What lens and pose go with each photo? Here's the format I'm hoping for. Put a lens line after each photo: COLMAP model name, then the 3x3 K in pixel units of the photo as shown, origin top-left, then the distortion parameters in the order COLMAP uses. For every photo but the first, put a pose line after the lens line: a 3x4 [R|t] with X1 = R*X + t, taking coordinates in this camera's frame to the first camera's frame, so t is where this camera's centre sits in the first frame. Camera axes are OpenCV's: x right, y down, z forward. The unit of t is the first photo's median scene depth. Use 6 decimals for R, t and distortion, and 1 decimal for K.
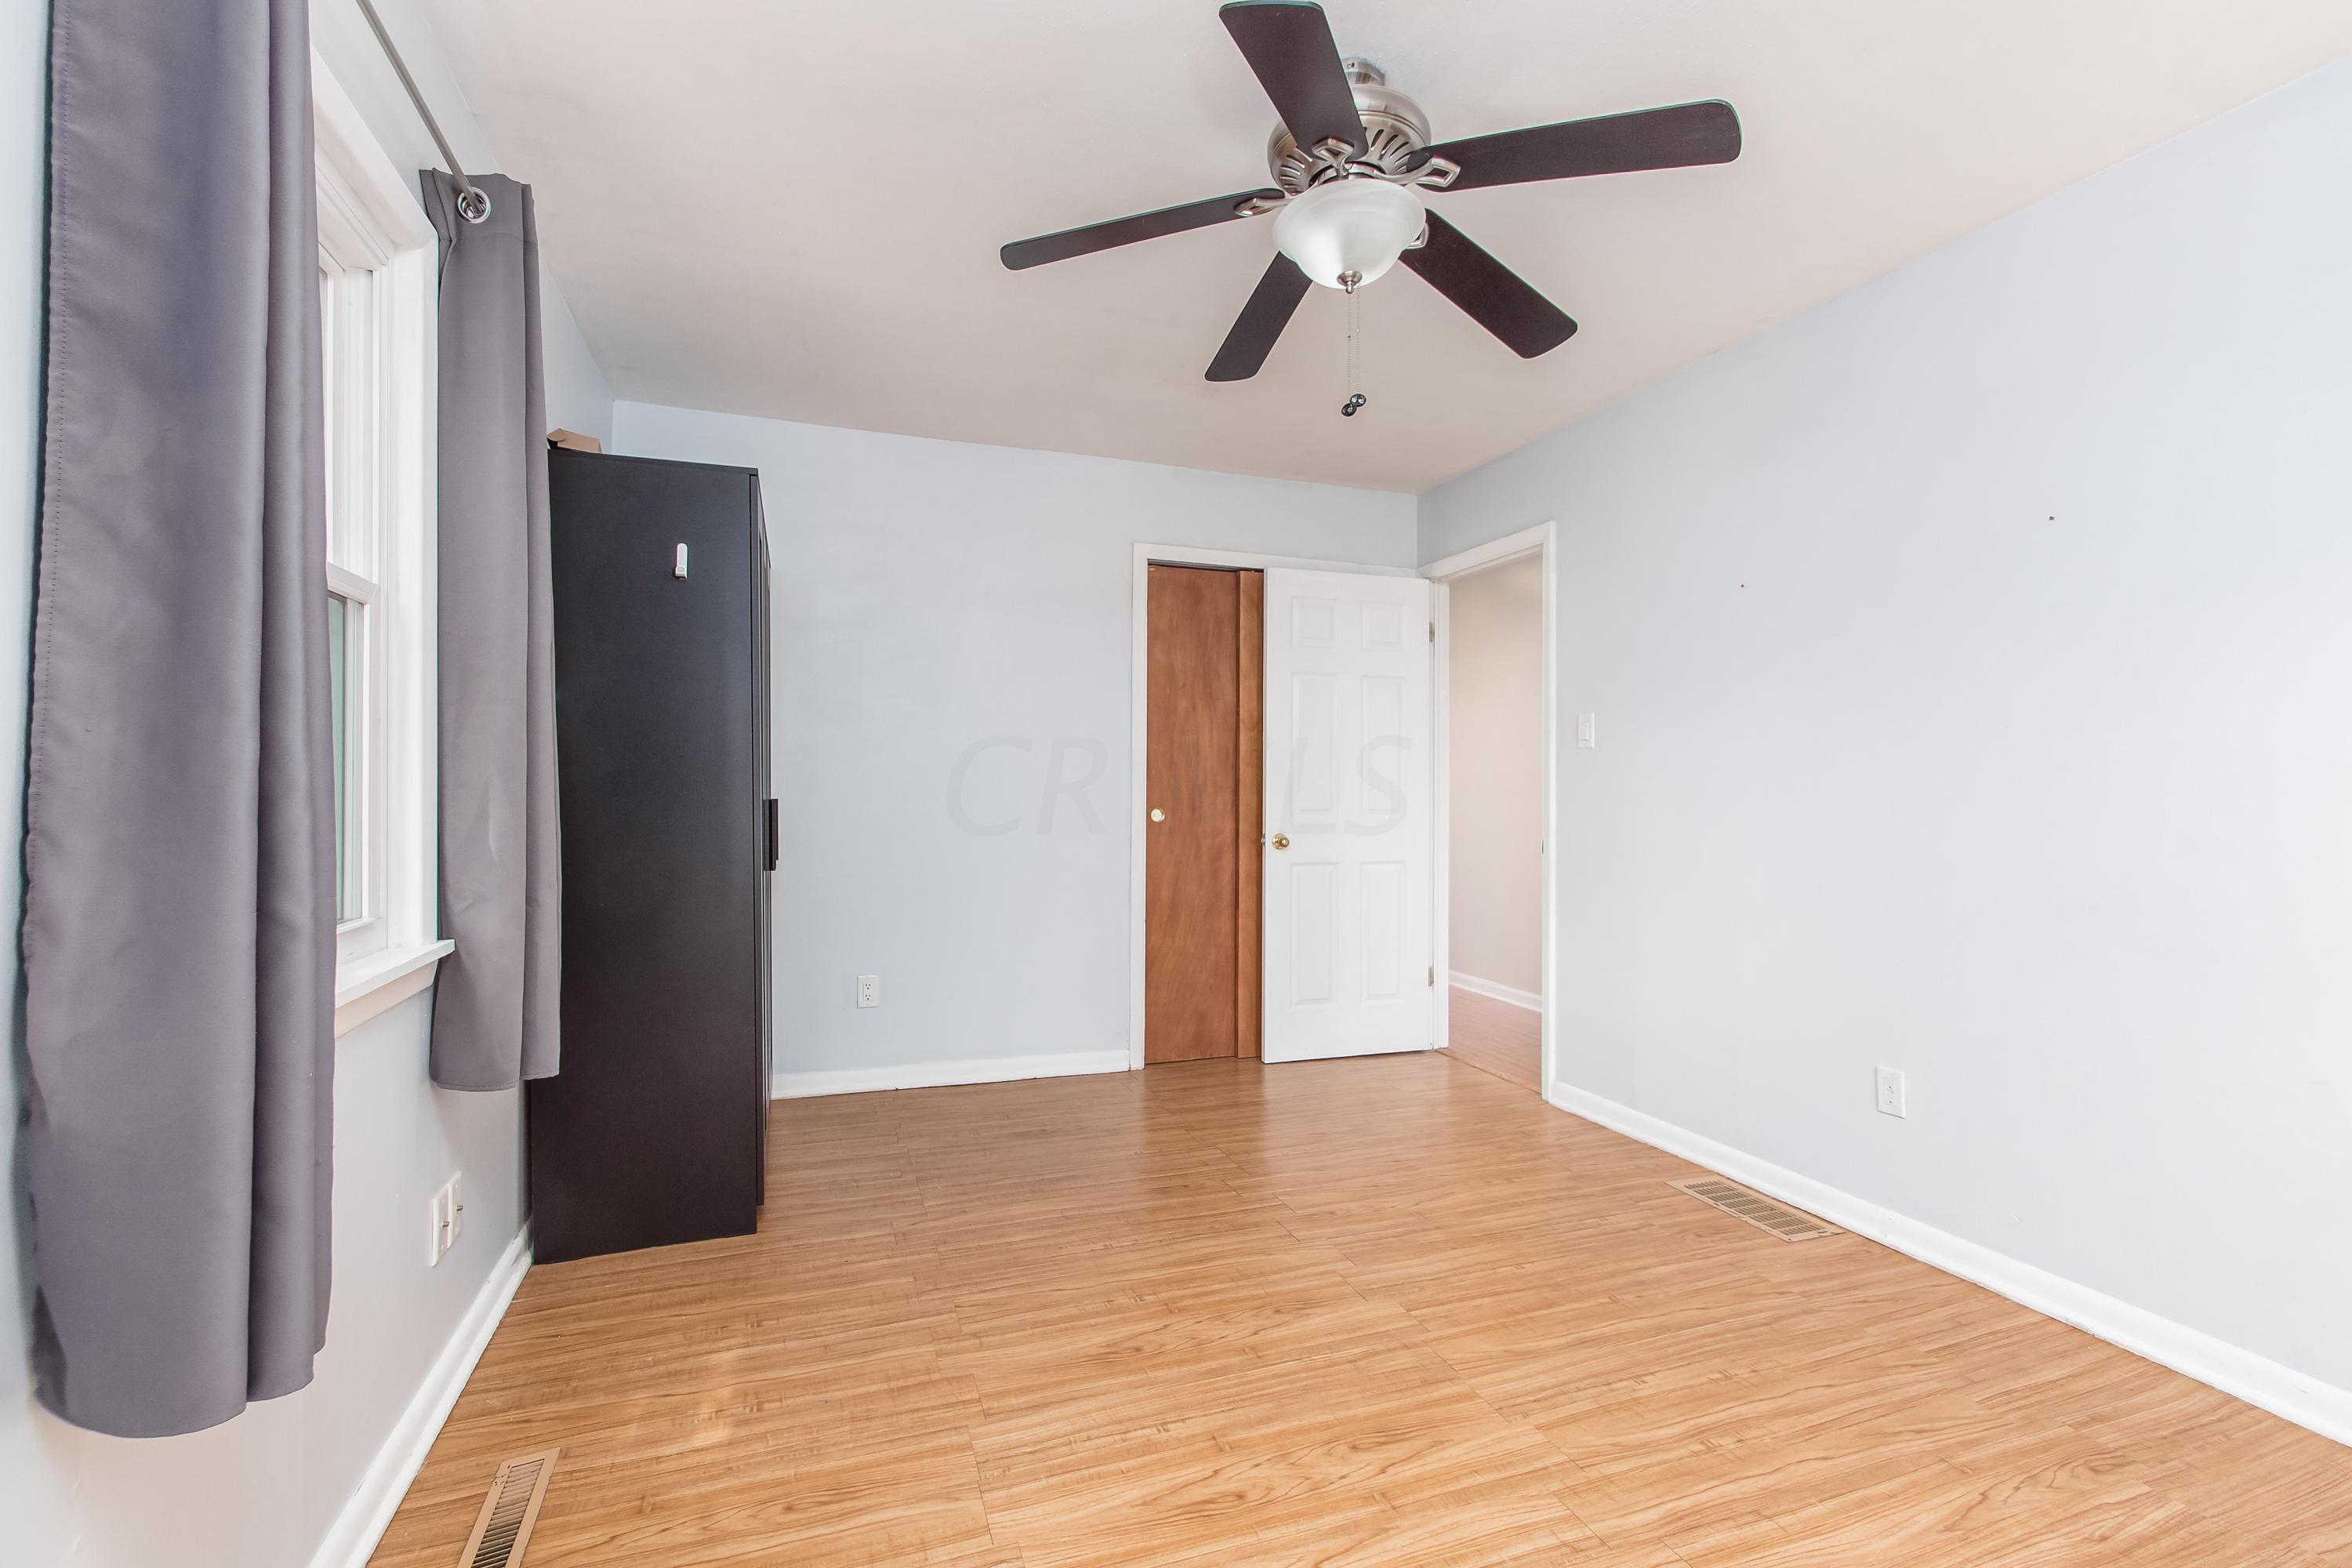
lens RADIAL K [[1048.1, 0, 1162.1], [0, 1048.1, 785.0], [0, 0, 1]] dist [-0.001004, -0.002245]
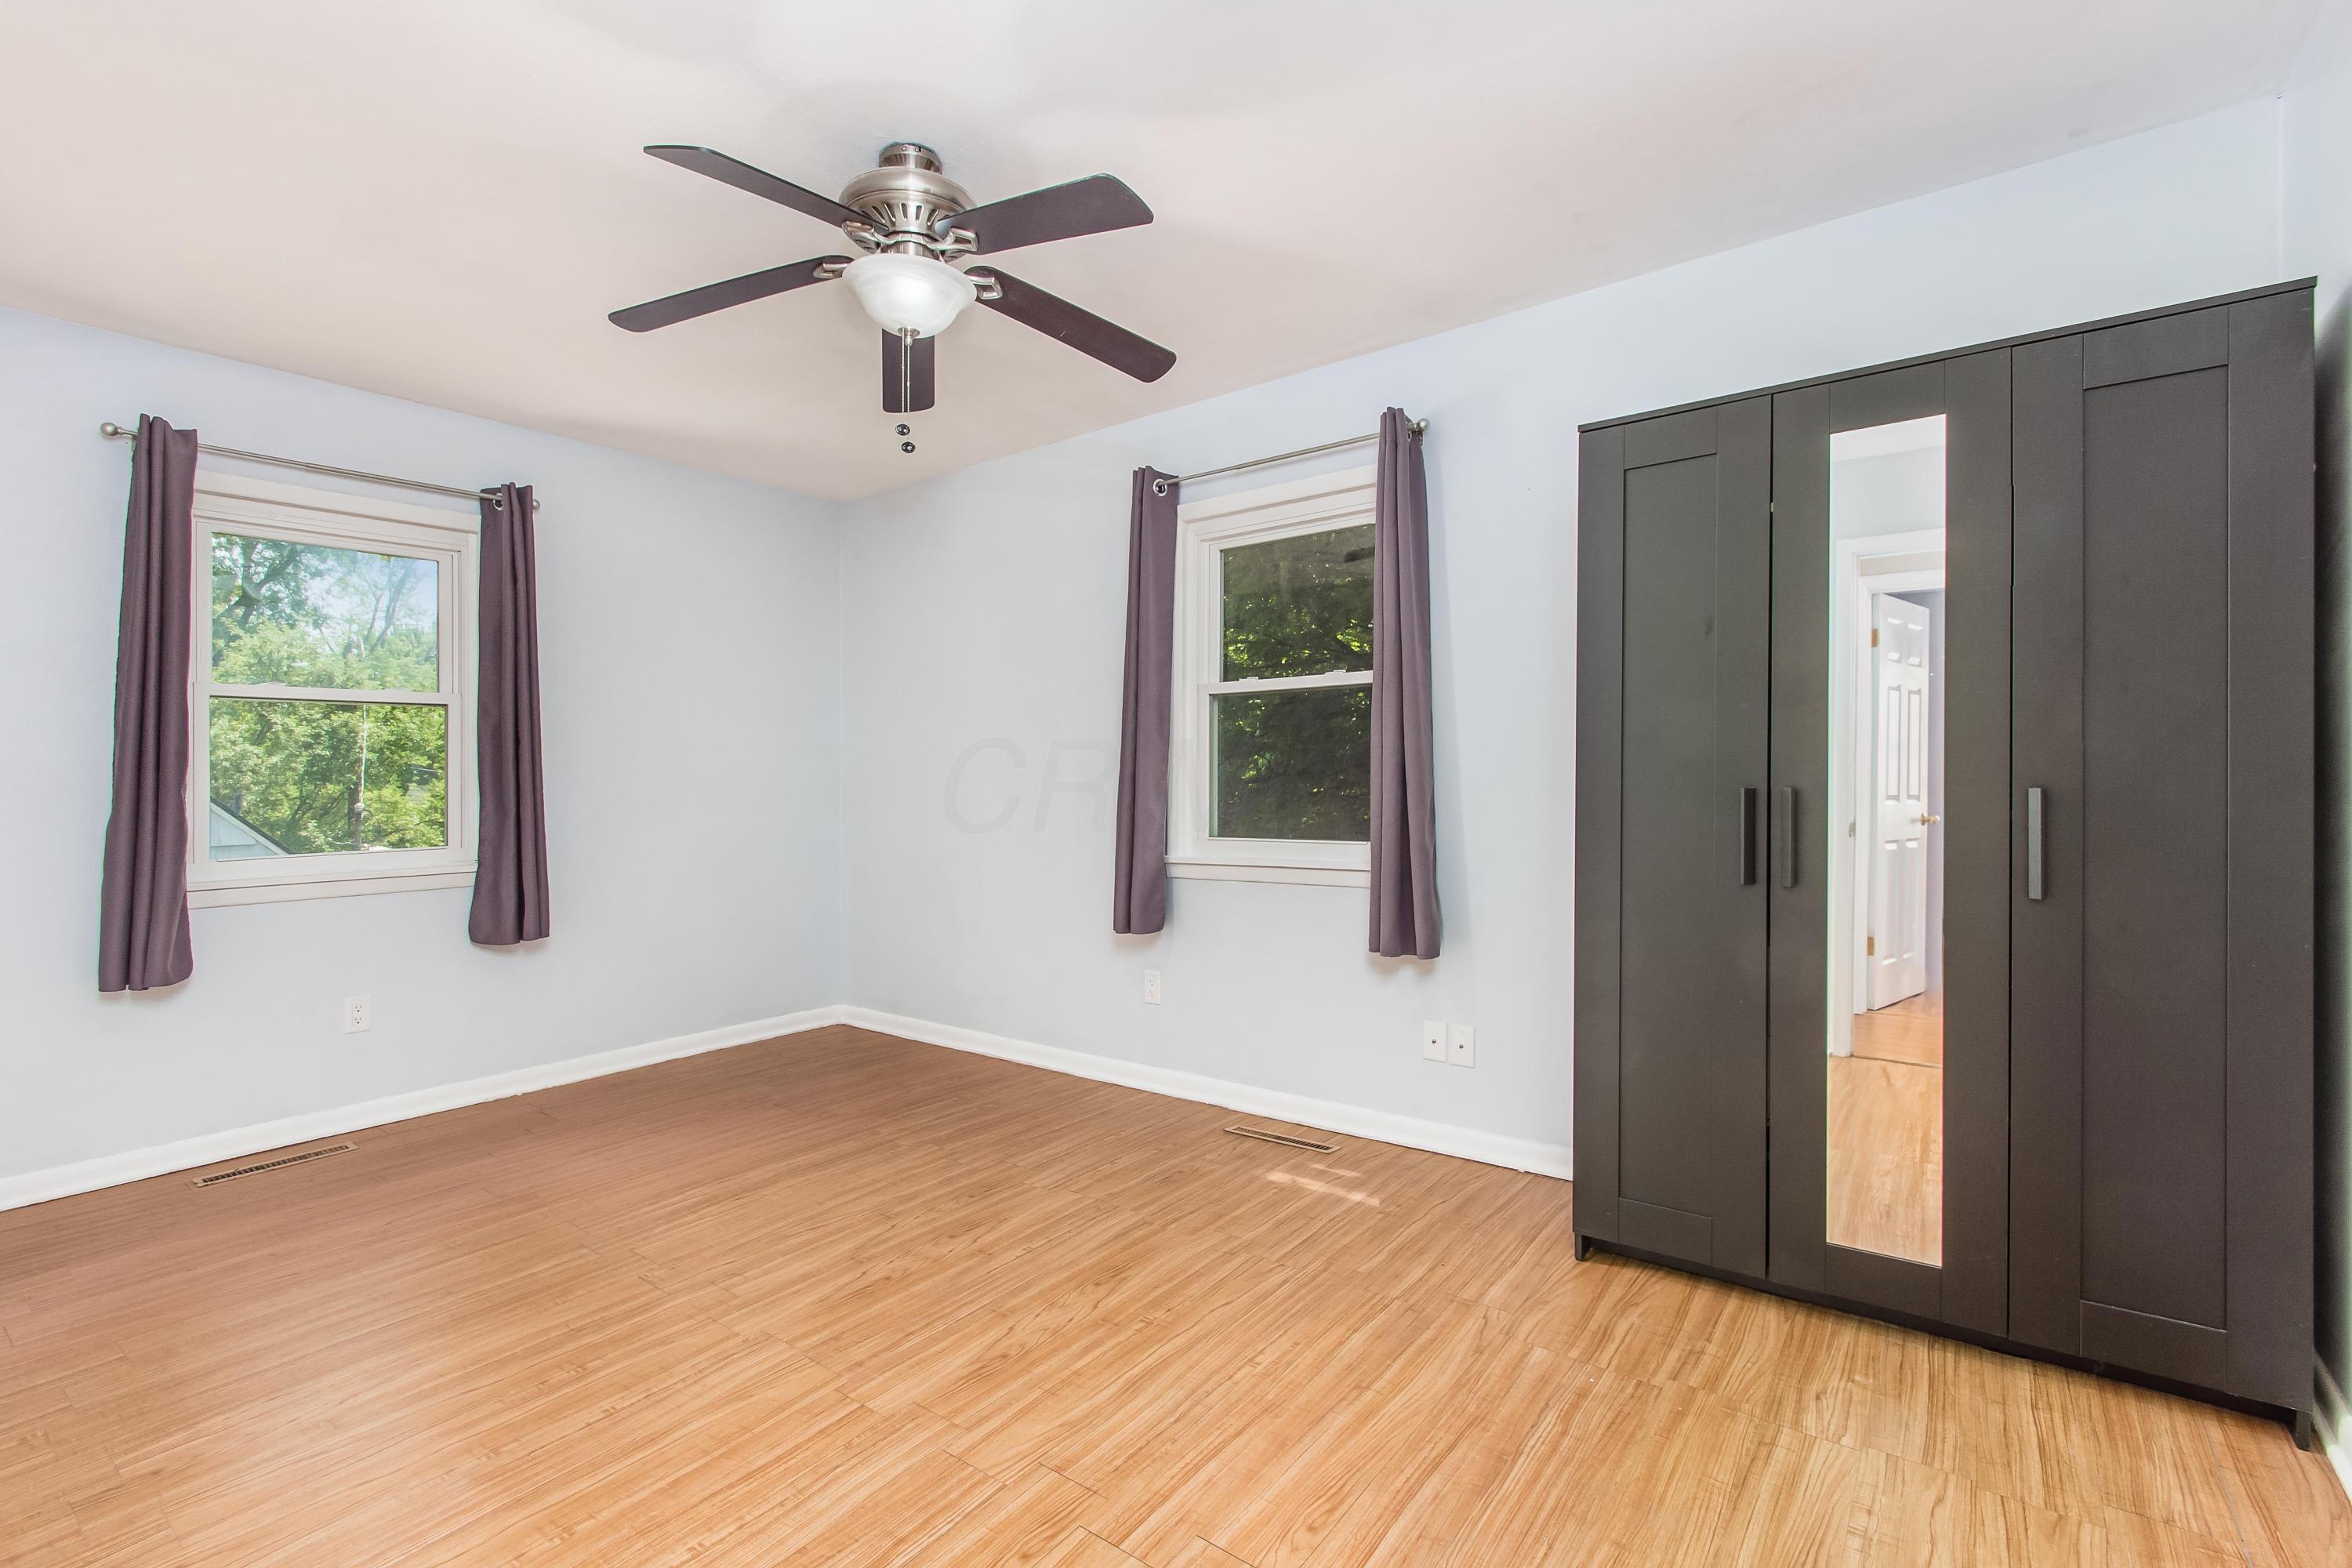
lens RADIAL K [[1048.1, 0, 1157.6], [0, 1048.1, 784.5], [0, 0, 1]] dist [-0.001004, -0.002245]
pose [[-0.839672, 0.009030, -0.543019, 0.463799], [0.008487, 0.999958, 0.003505, 0.004250], [0.543027, -0.001666, -0.839713, 1.746025]]
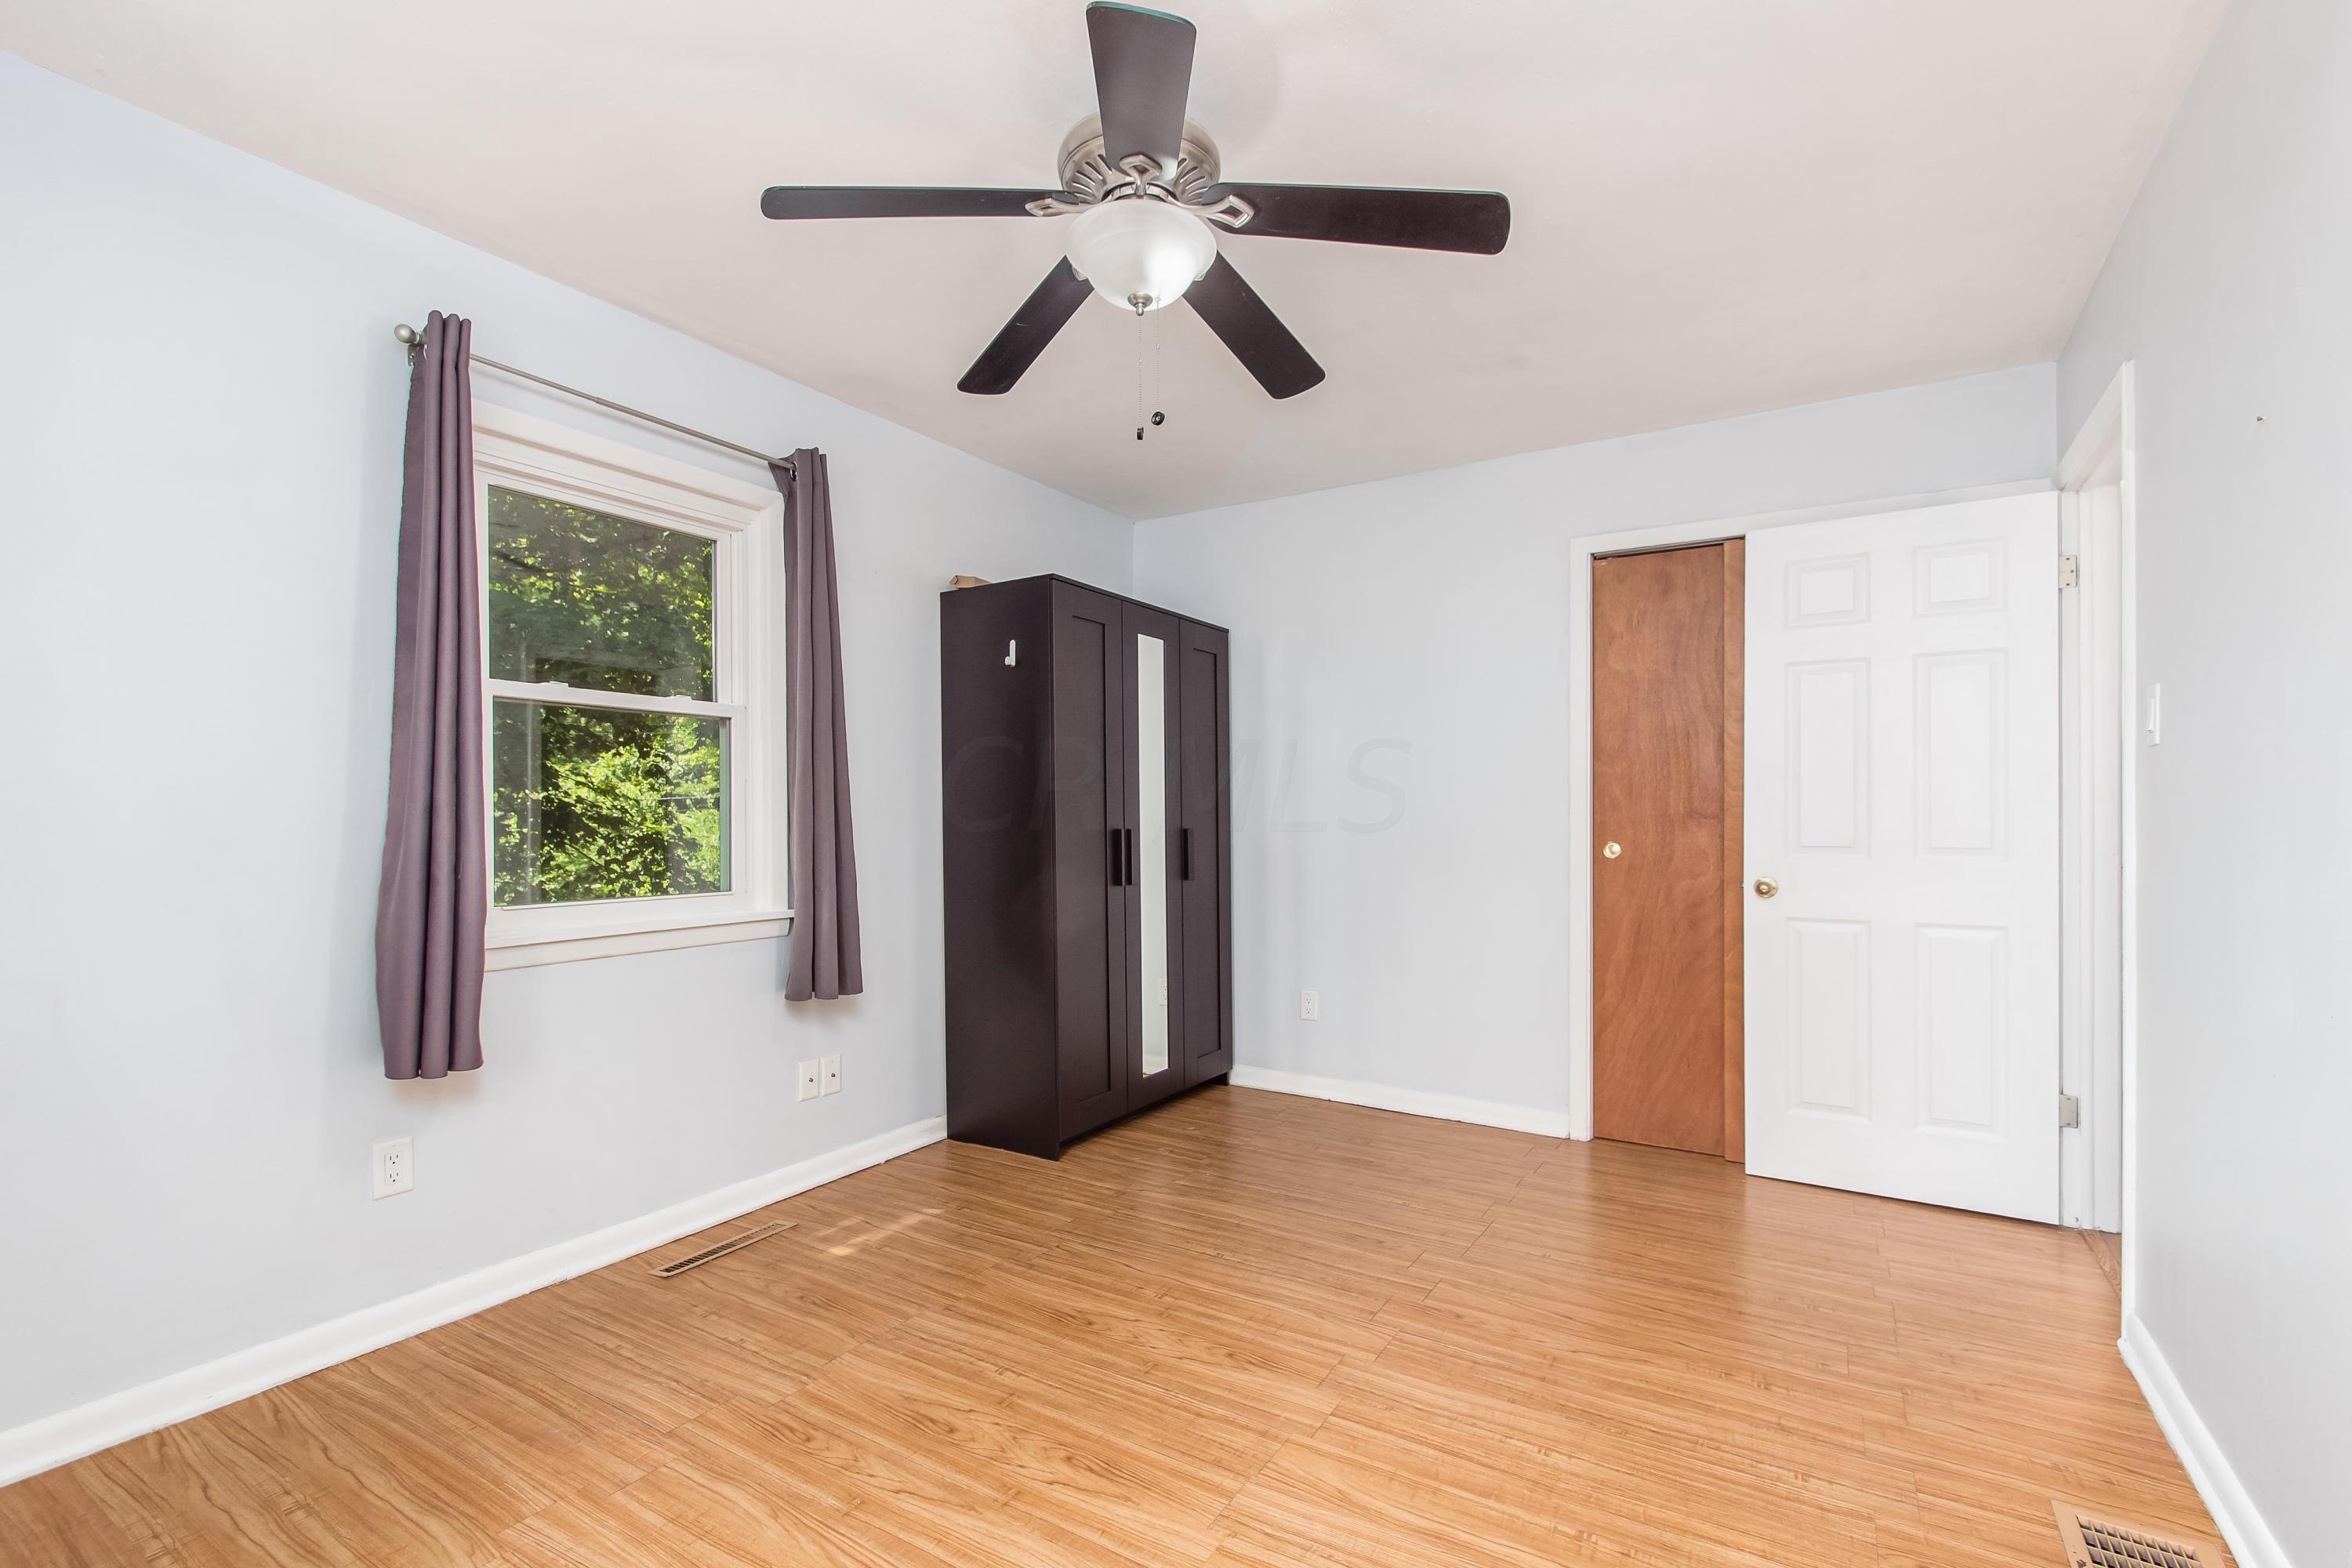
lens RADIAL K [[1048.1, 0, 1161.9], [0, 1048.1, 819.6], [0, 0, 1]] dist [-0.001004, -0.002245]
pose [[0.616897, -0.002774, -0.787039, 0.798009], [0.004378, 0.999990, -0.000093, 0.004437], [0.787032, -0.003388, 0.616903, 0.333677]]
